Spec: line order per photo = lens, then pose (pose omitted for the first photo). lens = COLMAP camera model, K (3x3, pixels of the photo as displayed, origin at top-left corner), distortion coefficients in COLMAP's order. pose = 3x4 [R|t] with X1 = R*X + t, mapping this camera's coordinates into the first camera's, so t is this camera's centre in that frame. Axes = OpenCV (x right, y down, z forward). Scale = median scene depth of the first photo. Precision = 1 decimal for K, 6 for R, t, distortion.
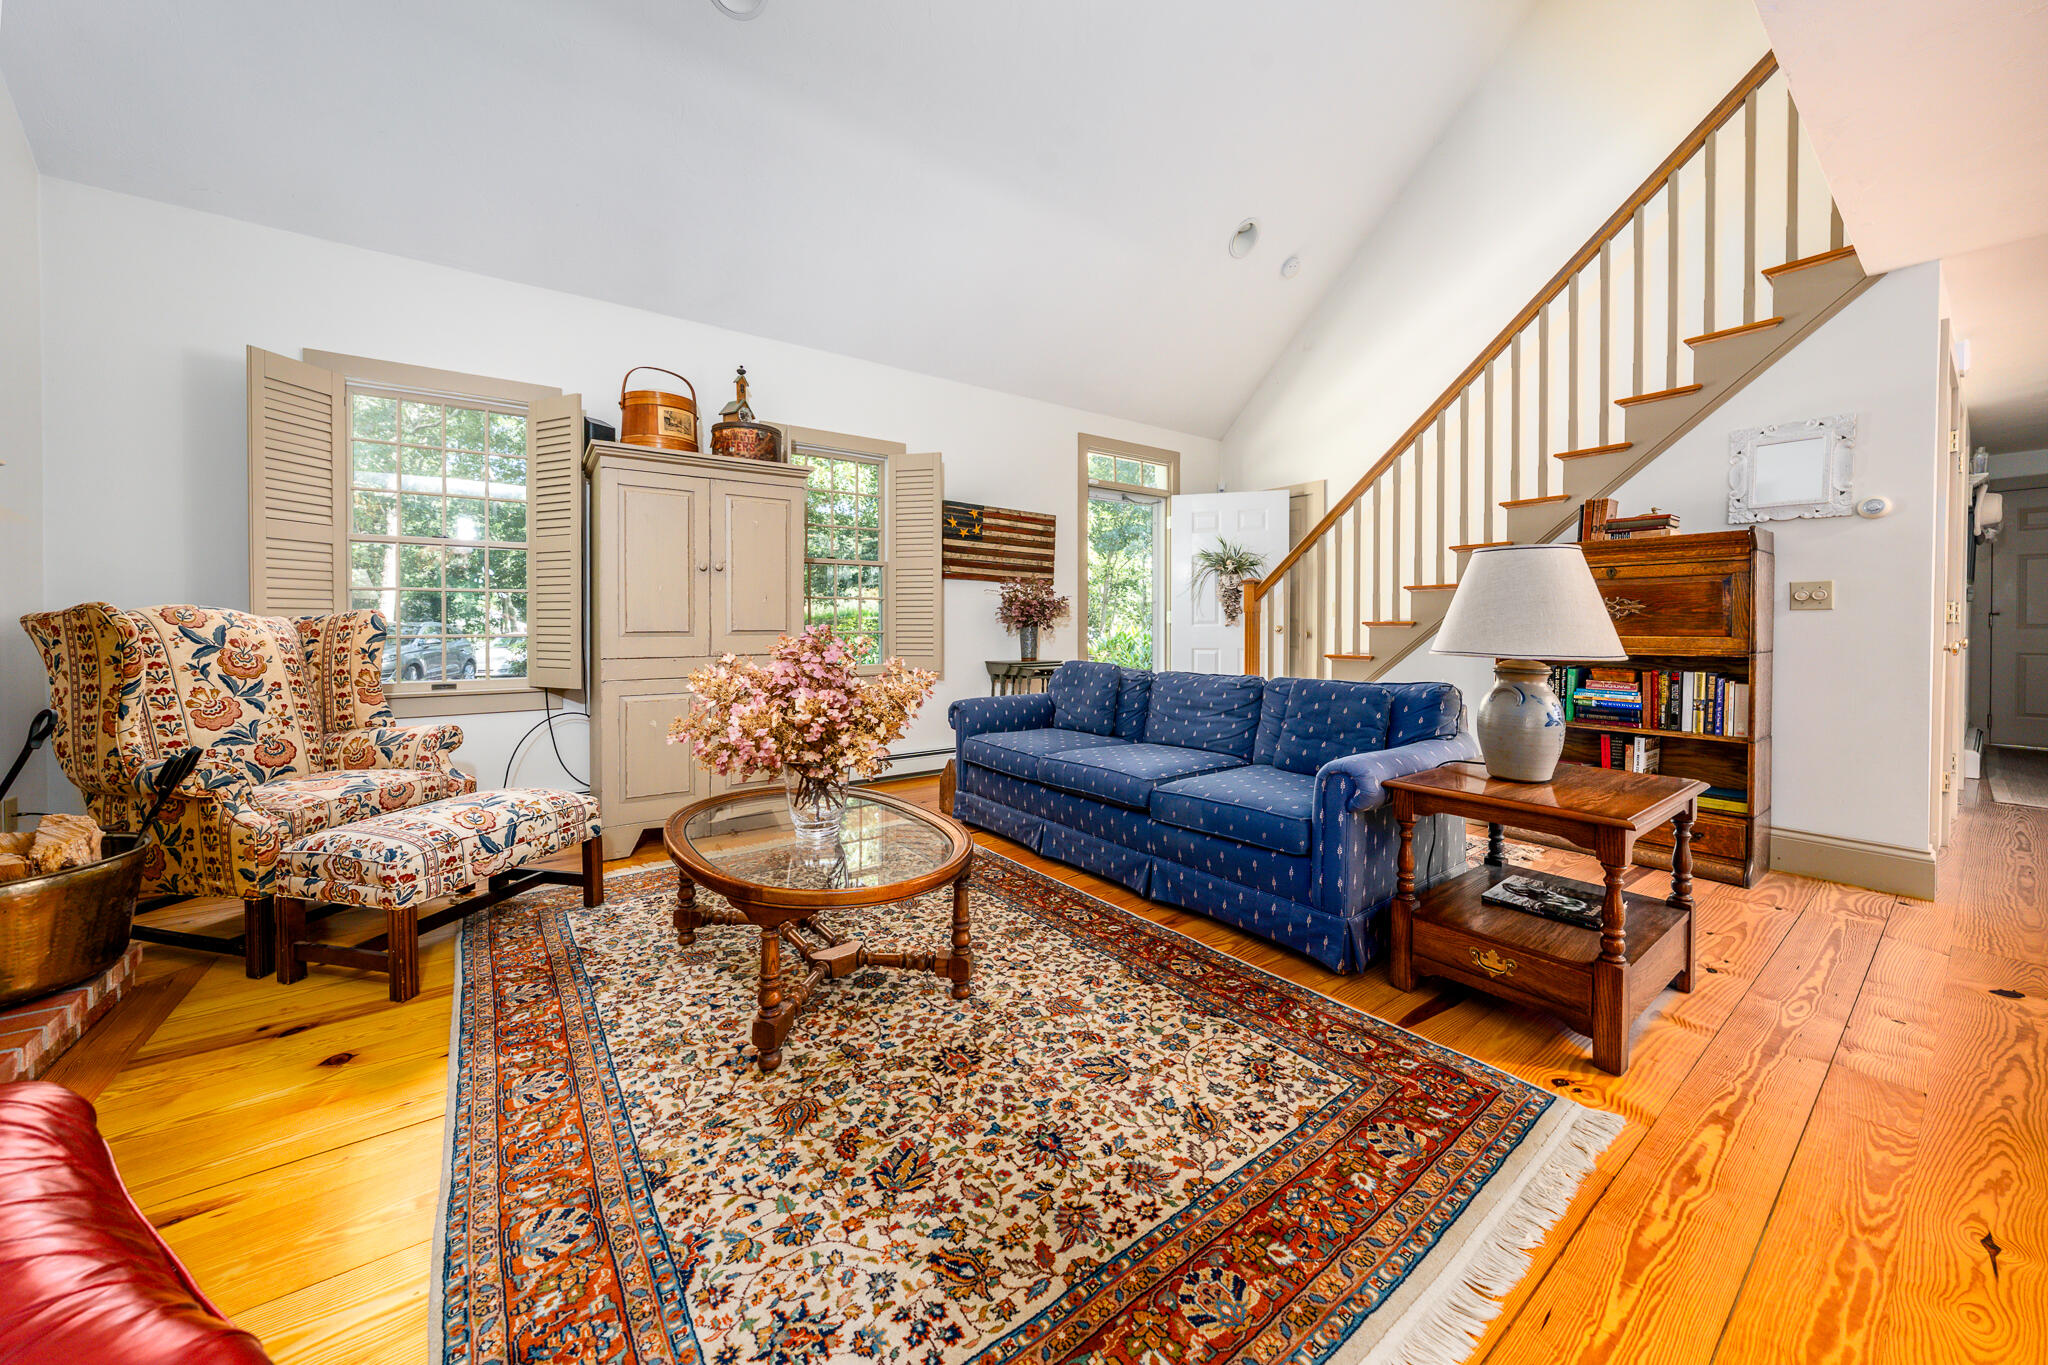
lens RADIAL K [[718.2, 0, 1002.9], [0, 718.2, 621.9], [0, 0, 1]] dist [-0.000200, 0.000009]
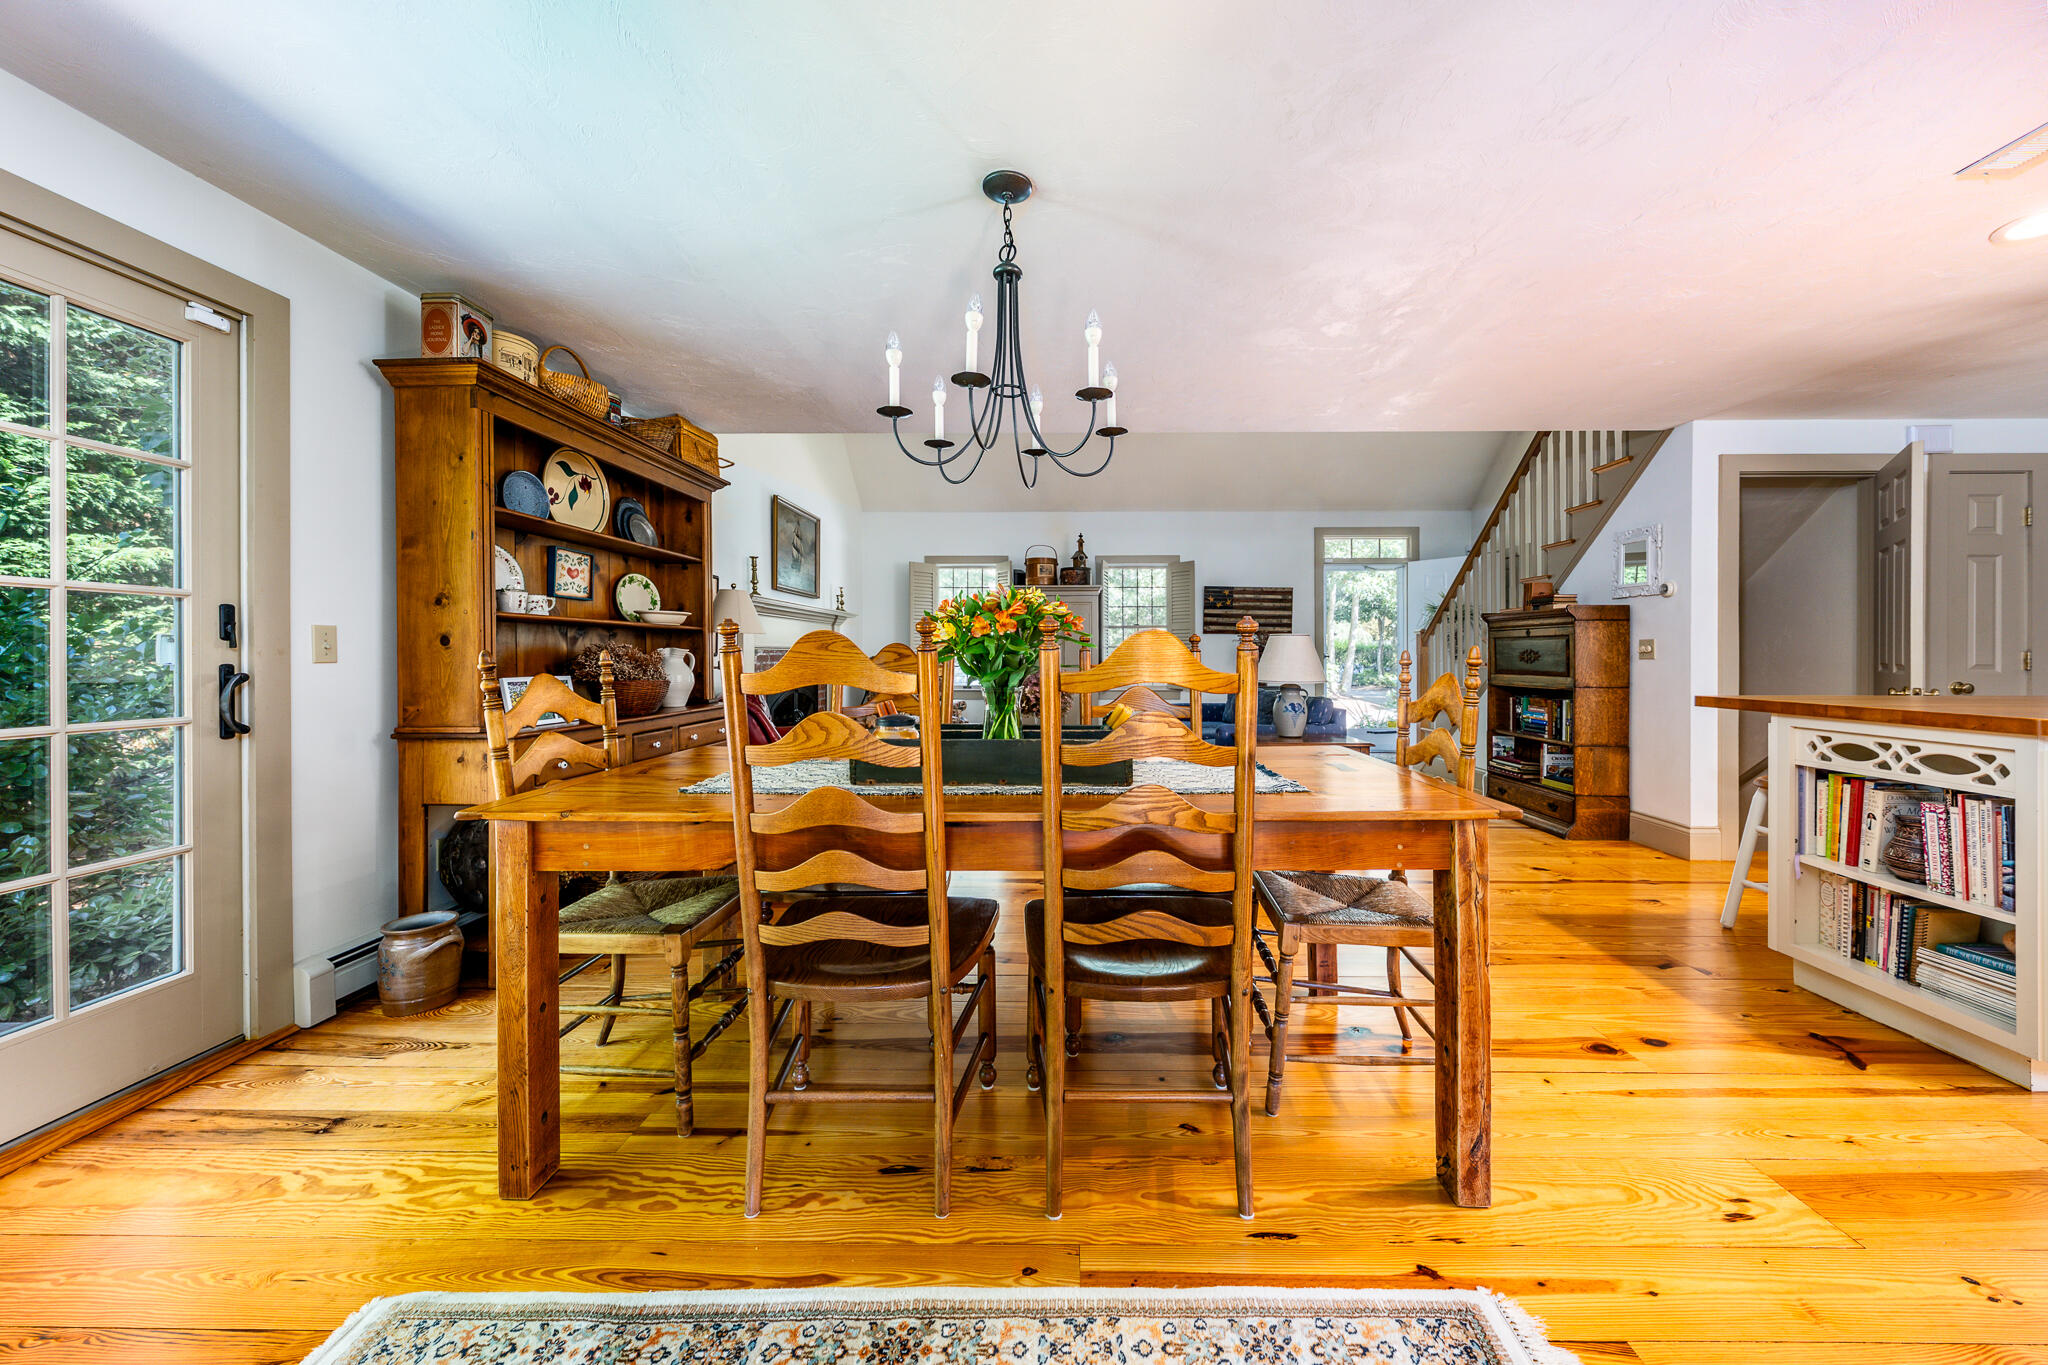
lens RADIAL K [[694.6, 0, 1063.1], [0, 694.6, 654.8], [0, 0, 1]] dist [-0.000213, 0.000003]
pose [[0.808657, 0.001832, -0.588277, 0.584450], [0.002269, 0.999978, 0.006234, -0.022419], [0.588276, -0.006376, 0.808635, -0.475847]]
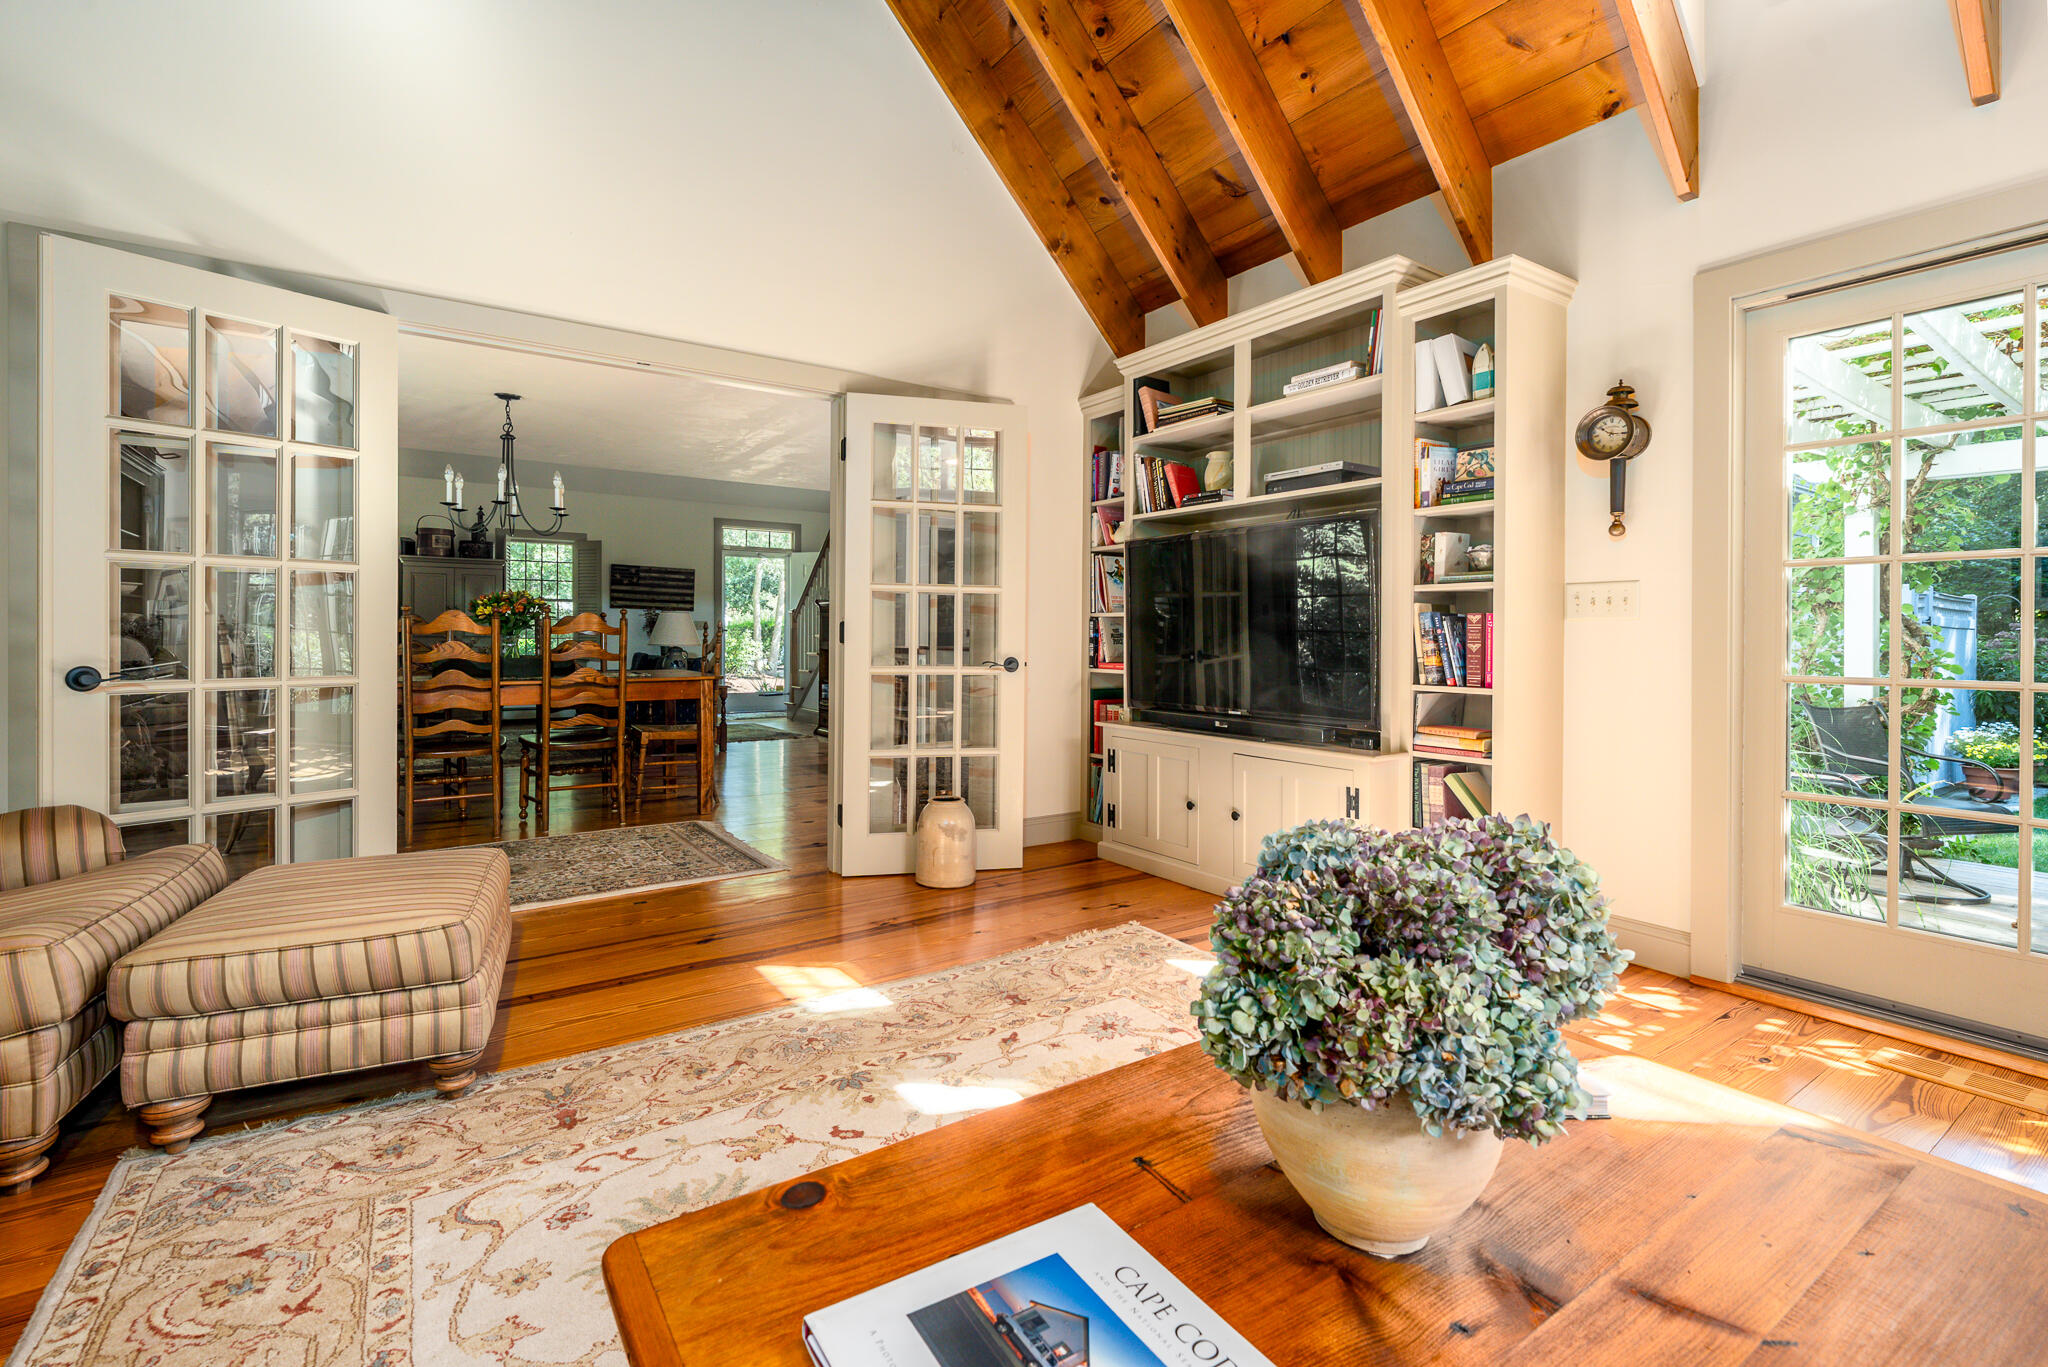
lens RADIAL K [[923.8, 0, 1018.5], [0, 923.8, 629.5], [0, 0, 1]] dist [0.005487, -0.000237]
pose [[0.999849, 0.005701, -0.016387, 0.955684], [-0.005699, 0.999984, 0.000212, -0.012652], [0.016388, -0.000118, 0.999866, -1.270166]]
